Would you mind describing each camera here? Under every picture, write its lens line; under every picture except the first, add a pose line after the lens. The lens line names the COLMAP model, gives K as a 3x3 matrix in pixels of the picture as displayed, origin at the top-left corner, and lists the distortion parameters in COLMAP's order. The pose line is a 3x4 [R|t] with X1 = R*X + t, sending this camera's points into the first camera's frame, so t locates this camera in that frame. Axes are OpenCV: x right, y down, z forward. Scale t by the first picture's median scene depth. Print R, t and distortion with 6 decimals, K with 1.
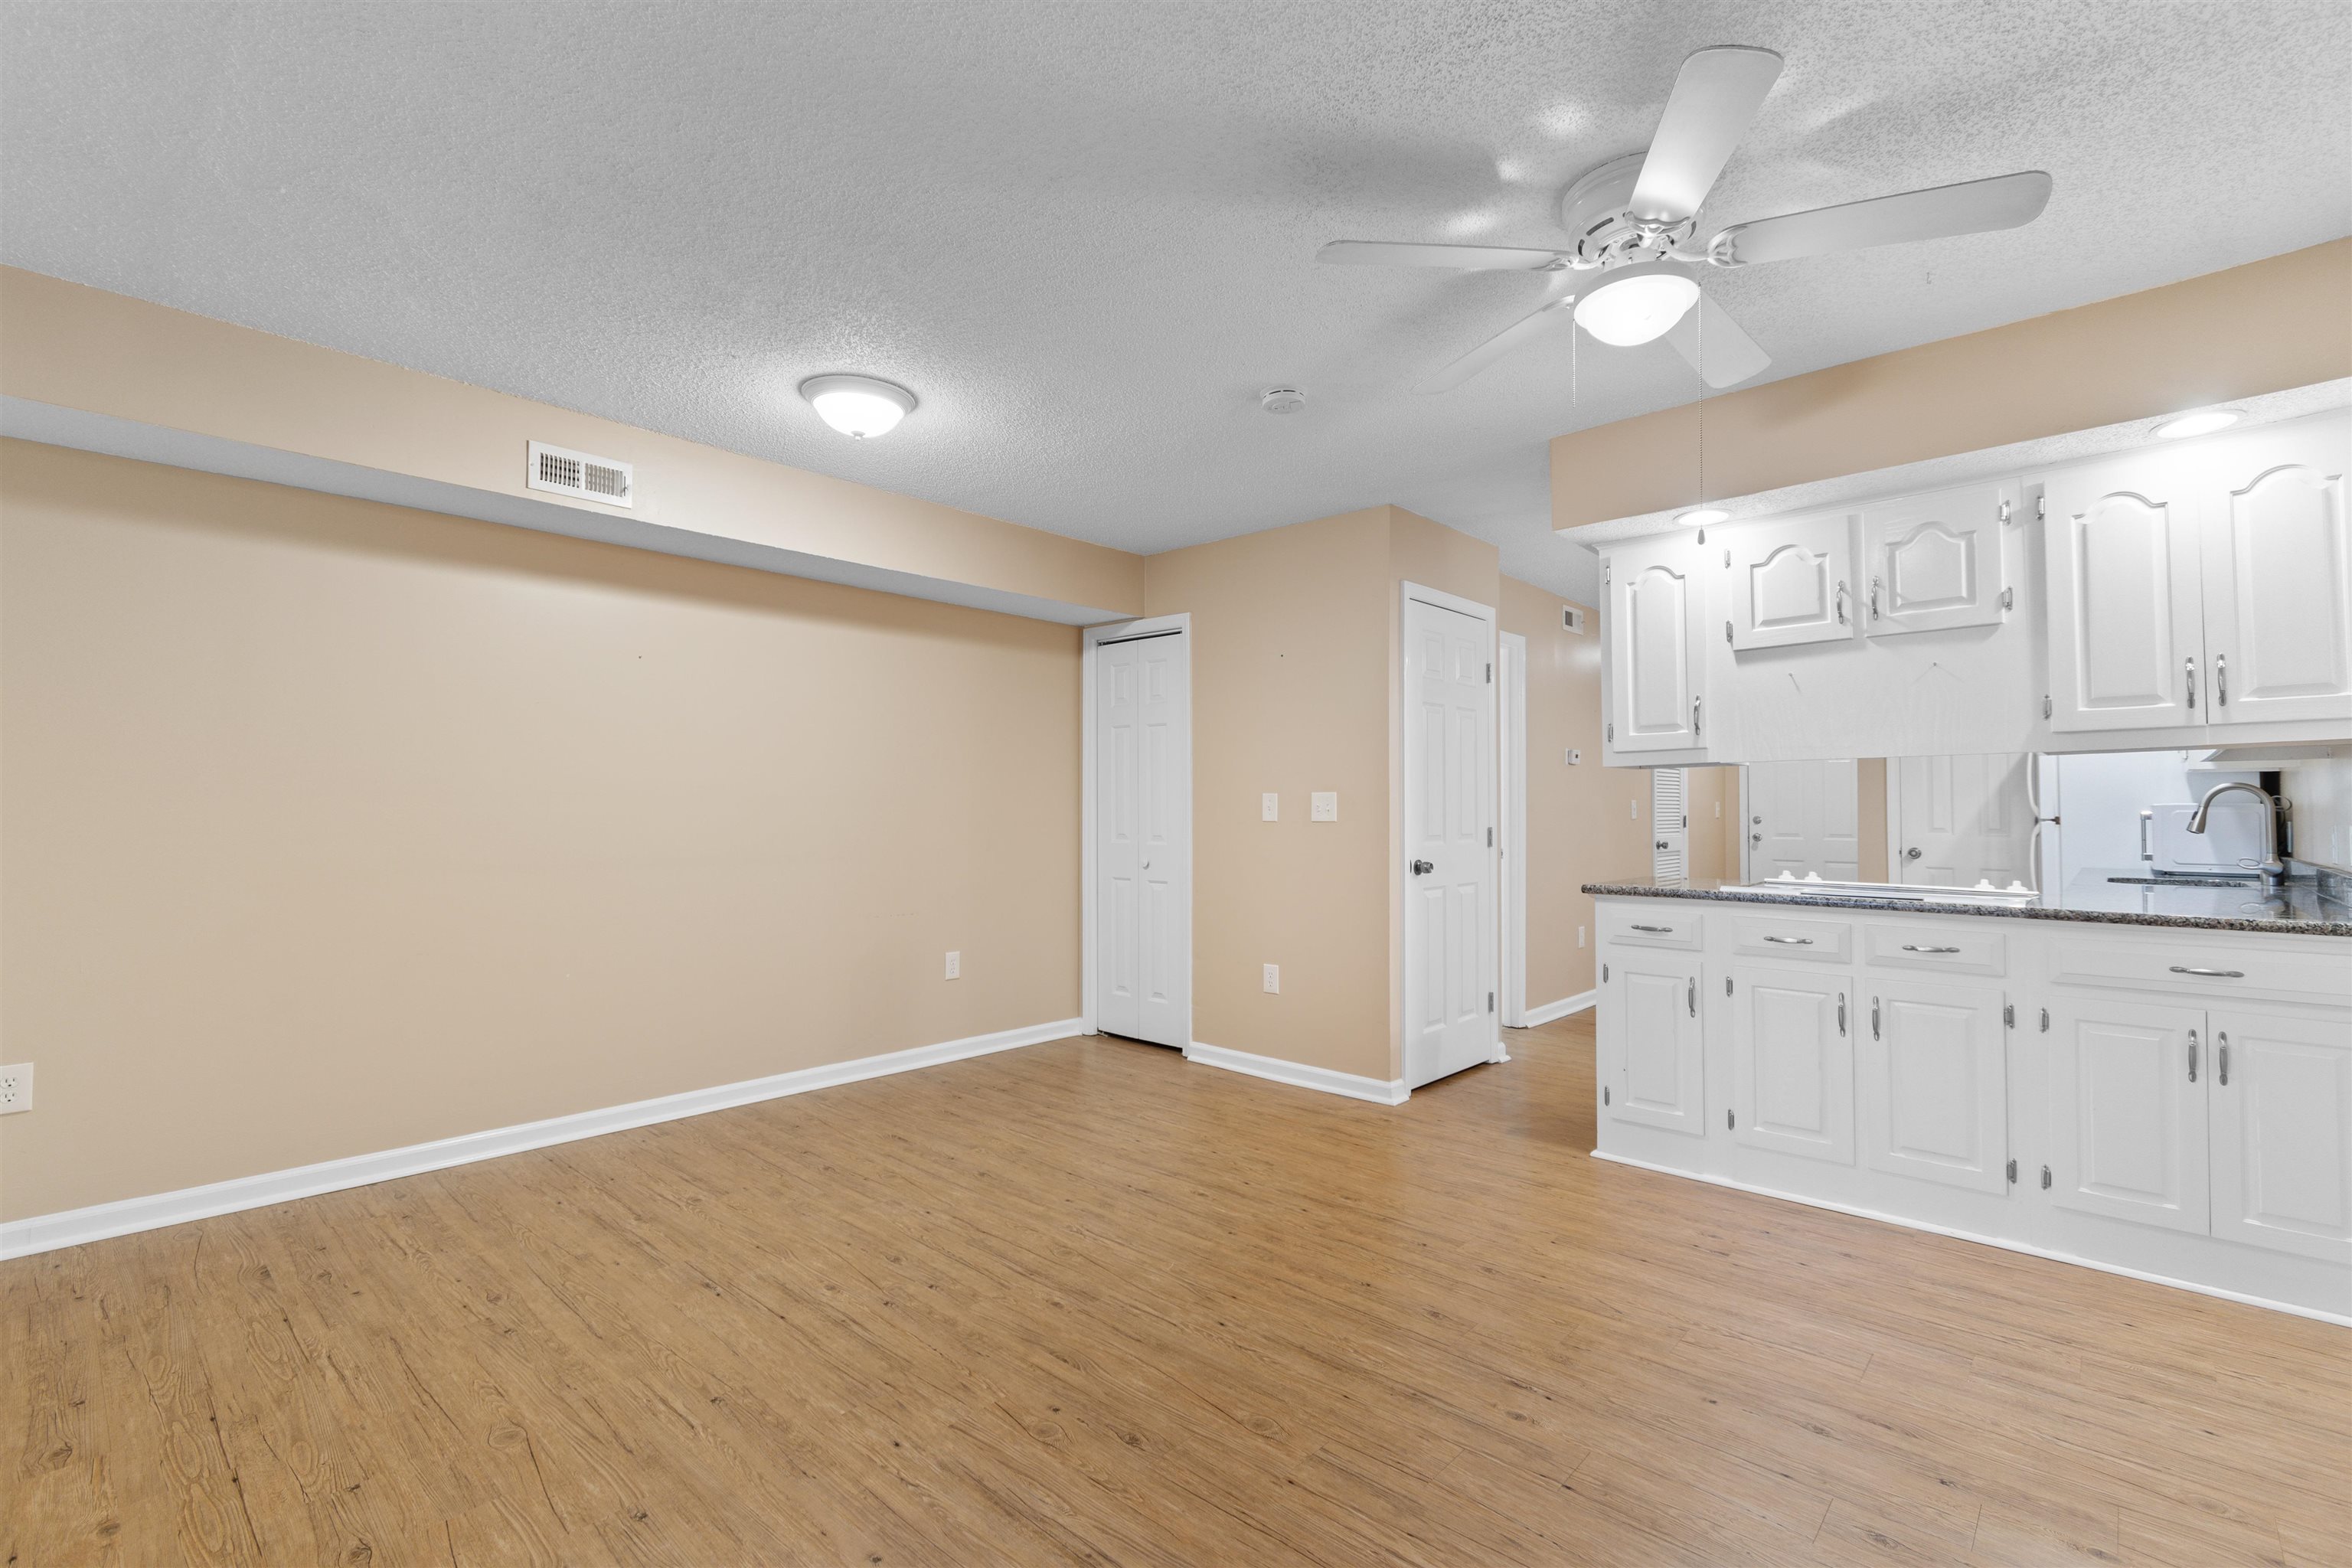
lens RADIAL K [[1036.8, 0, 1172.0], [0, 1036.8, 784.6], [0, 0, 1]] dist [0.001471, -0.000613]
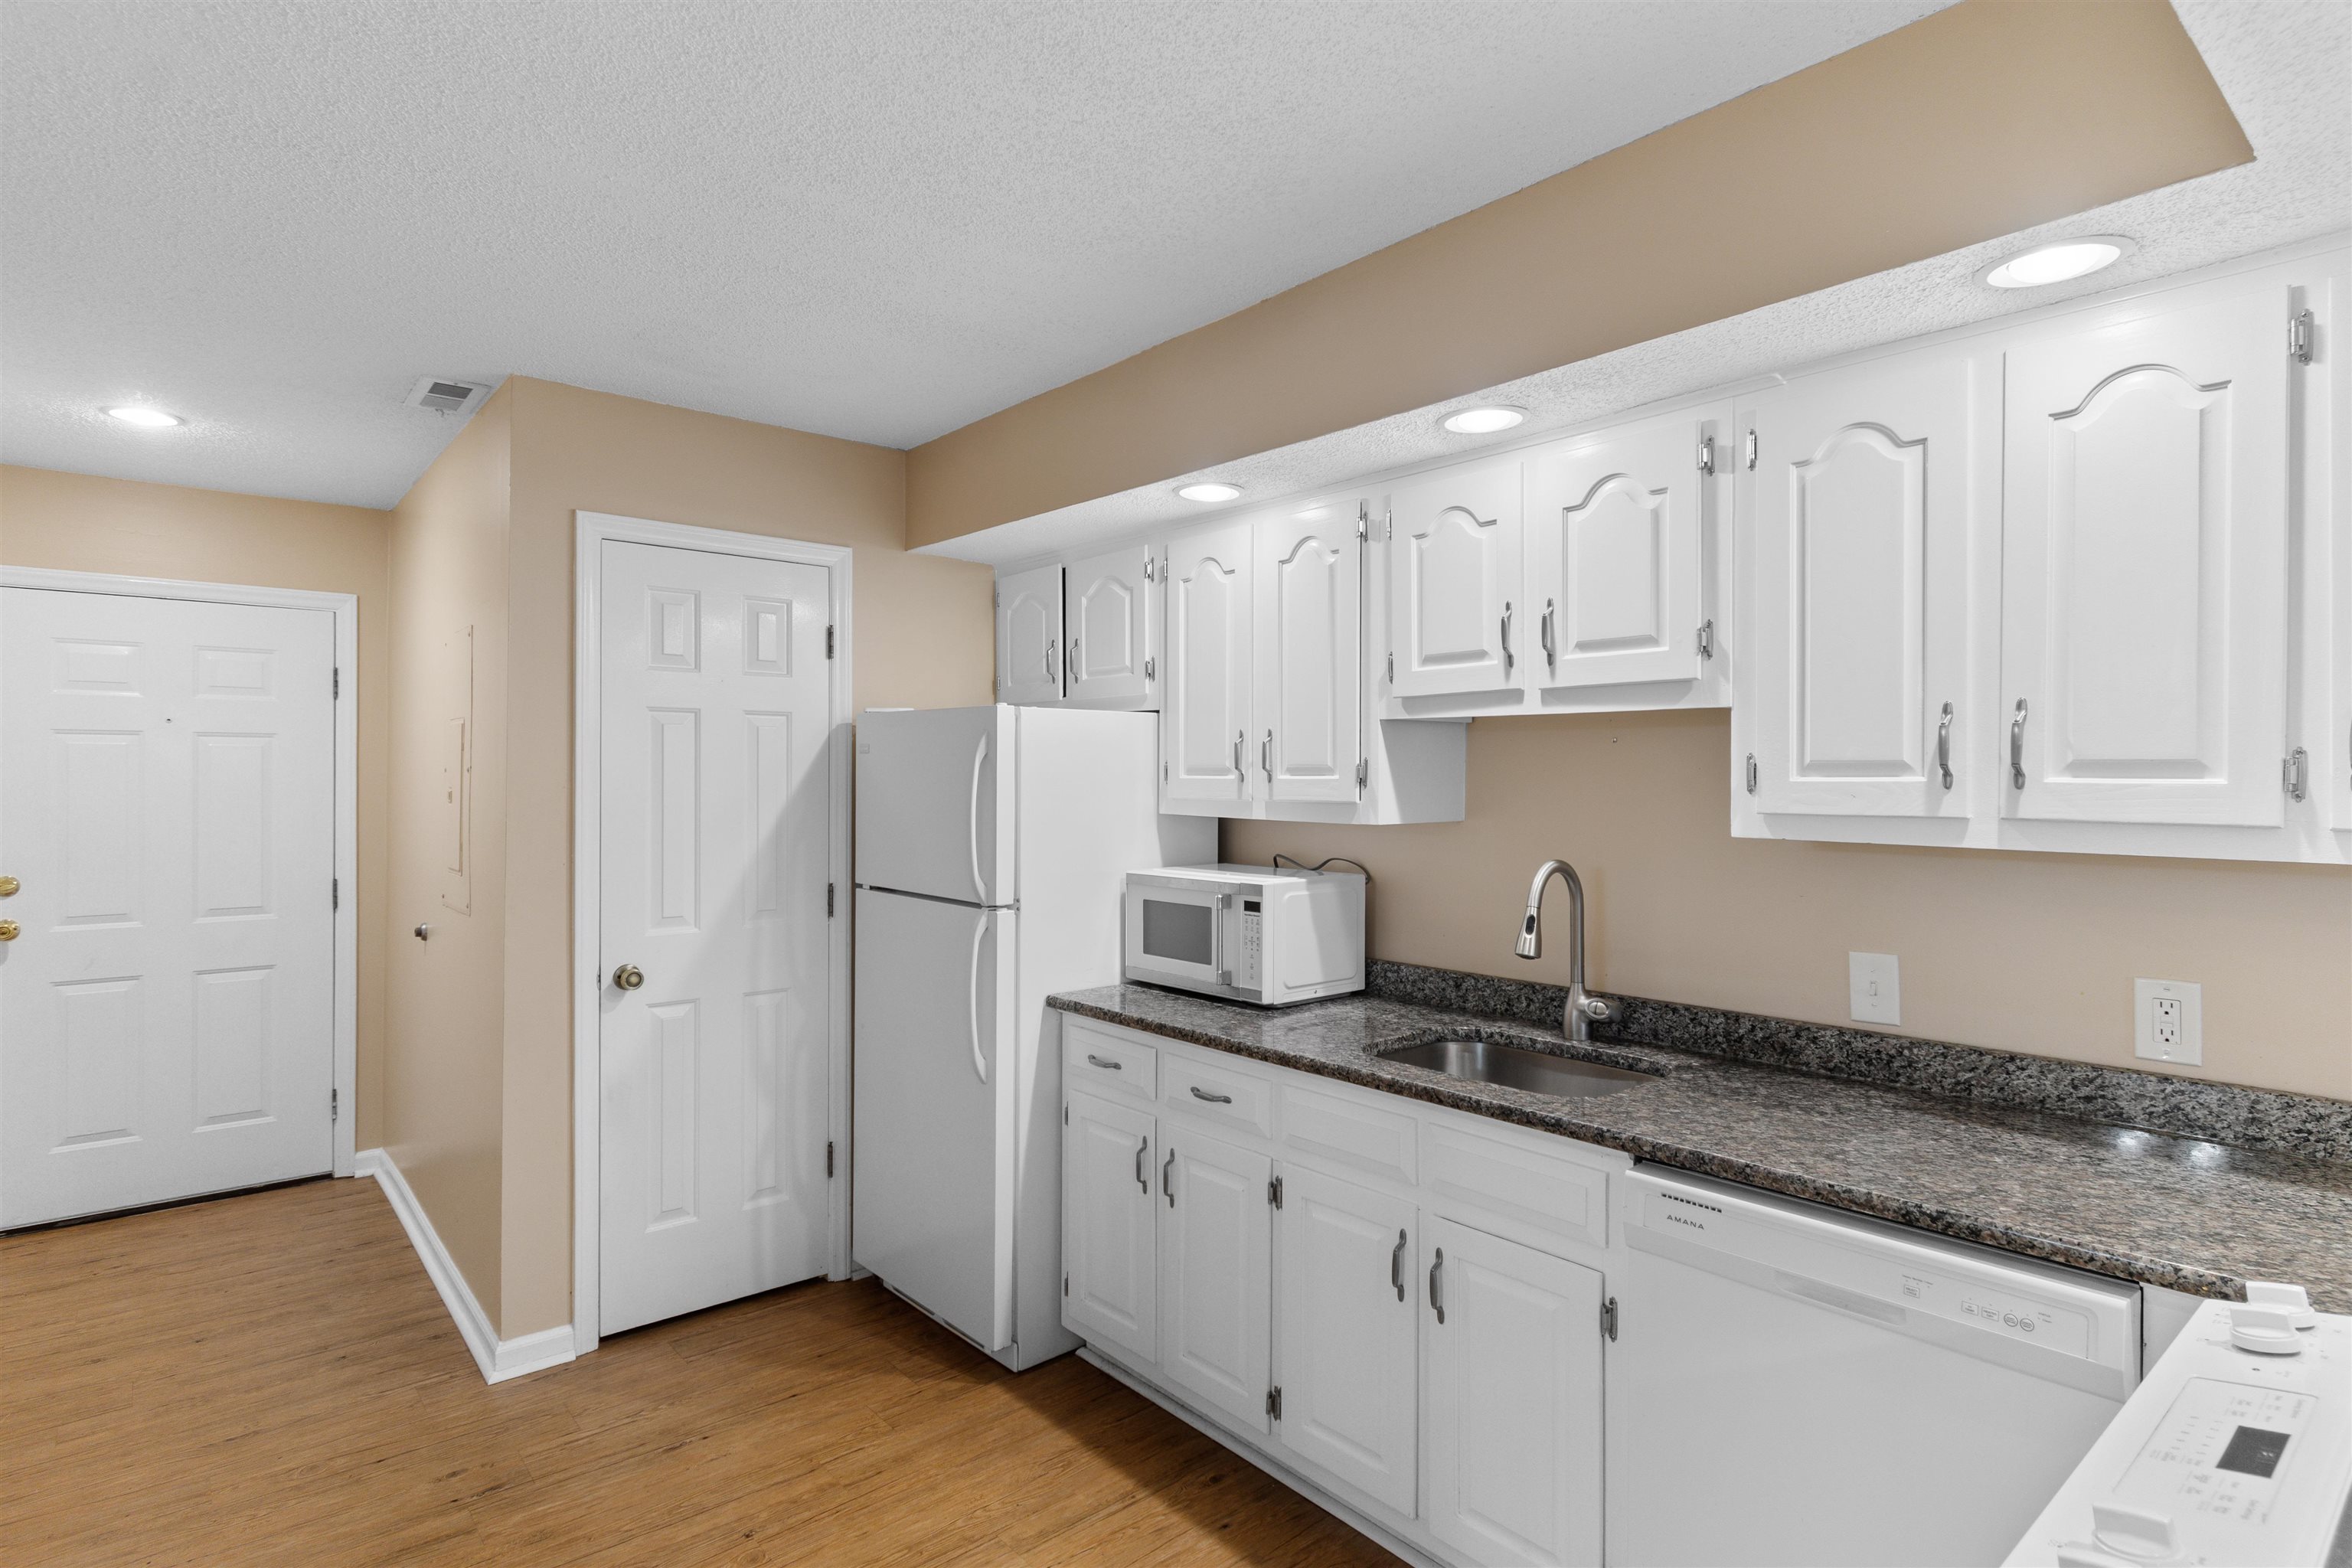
lens RADIAL K [[1199.8, 0, 1180.3], [0, 1199.8, 774.6], [0, 0, 1]] dist [0.004610, 0.000263]
pose [[0.121375, 0.000416, 0.992607, 0.491520], [-0.025187, 0.999679, 0.002661, -0.057383], [-0.992287, -0.025324, 0.121346, 1.486056]]
